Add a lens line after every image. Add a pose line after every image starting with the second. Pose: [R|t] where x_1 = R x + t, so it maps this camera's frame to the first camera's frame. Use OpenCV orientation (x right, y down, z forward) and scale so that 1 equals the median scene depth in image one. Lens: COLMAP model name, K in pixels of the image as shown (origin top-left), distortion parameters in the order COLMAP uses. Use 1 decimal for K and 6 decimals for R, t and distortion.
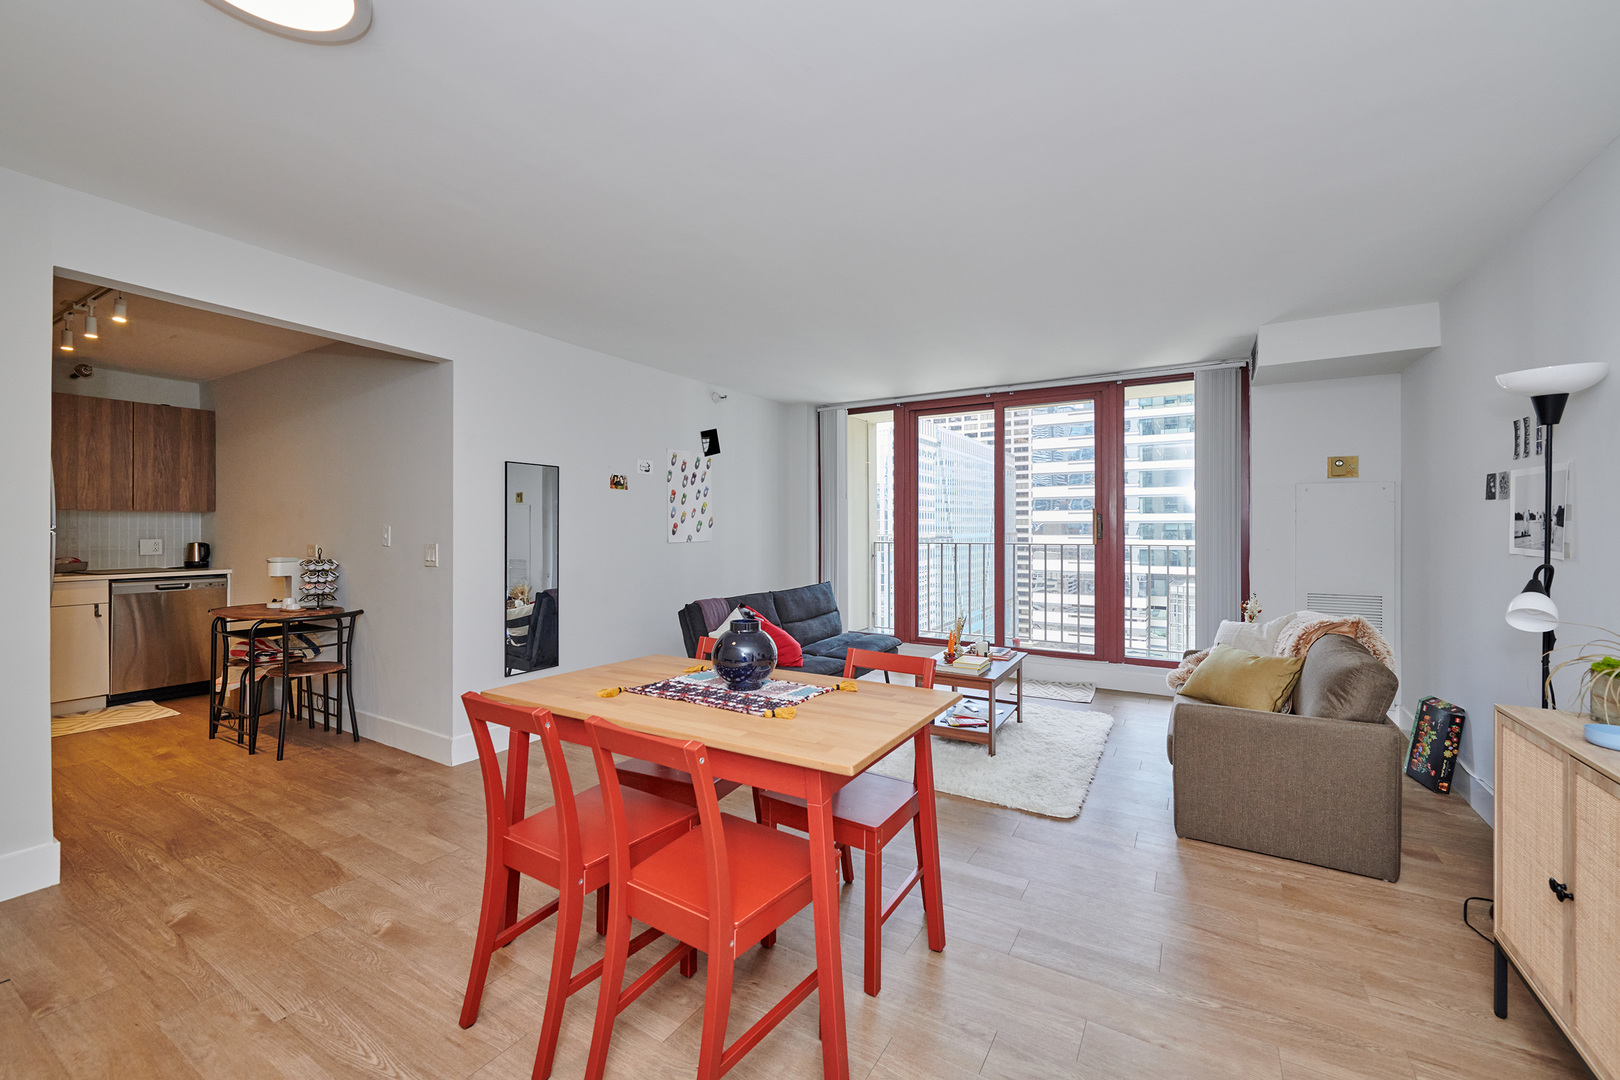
lens RADIAL K [[637.1, 0, 814.4], [0, 637.1, 526.4], [0, 0, 1]] dist [0.000152, -0.000064]
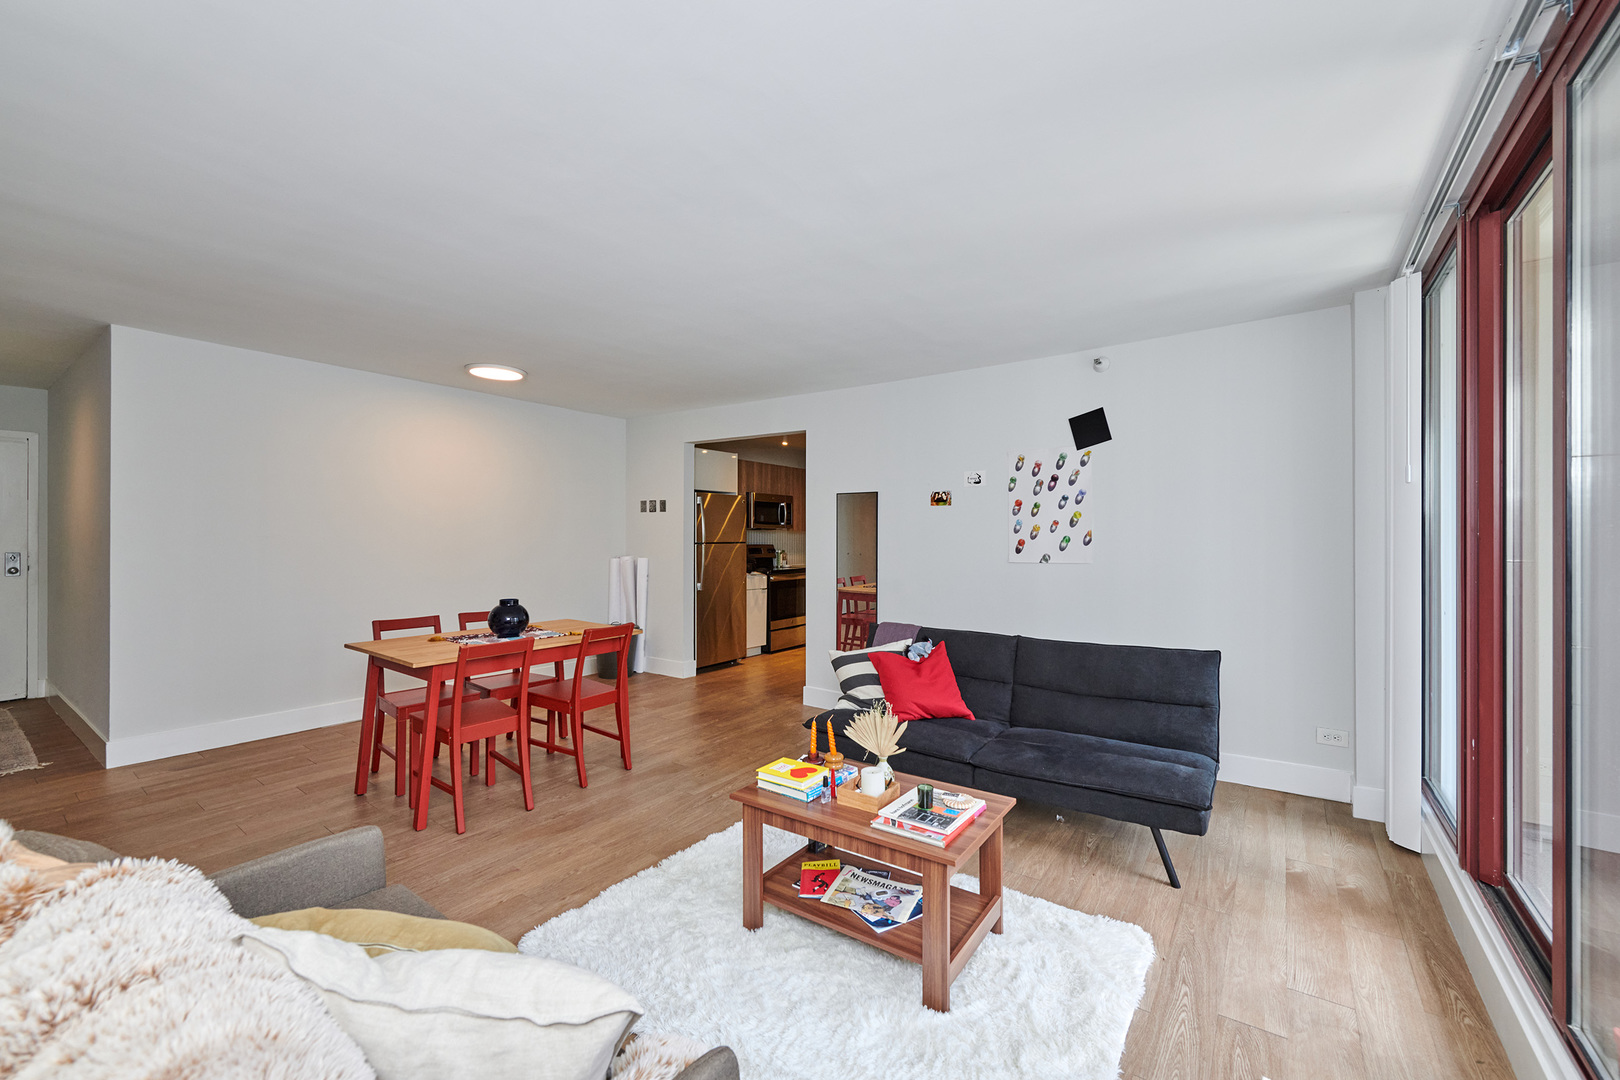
lens RADIAL K [[645.3, 0, 822.3], [0, 645.3, 541.5], [0, 0, 1]] dist [-0.001448, -0.000284]
pose [[-0.084887, 0.005658, -0.996374, 0.691273], [-0.000780, 0.999983, 0.005745, -0.007483], [0.996390, 0.001265, -0.084881, 0.867288]]
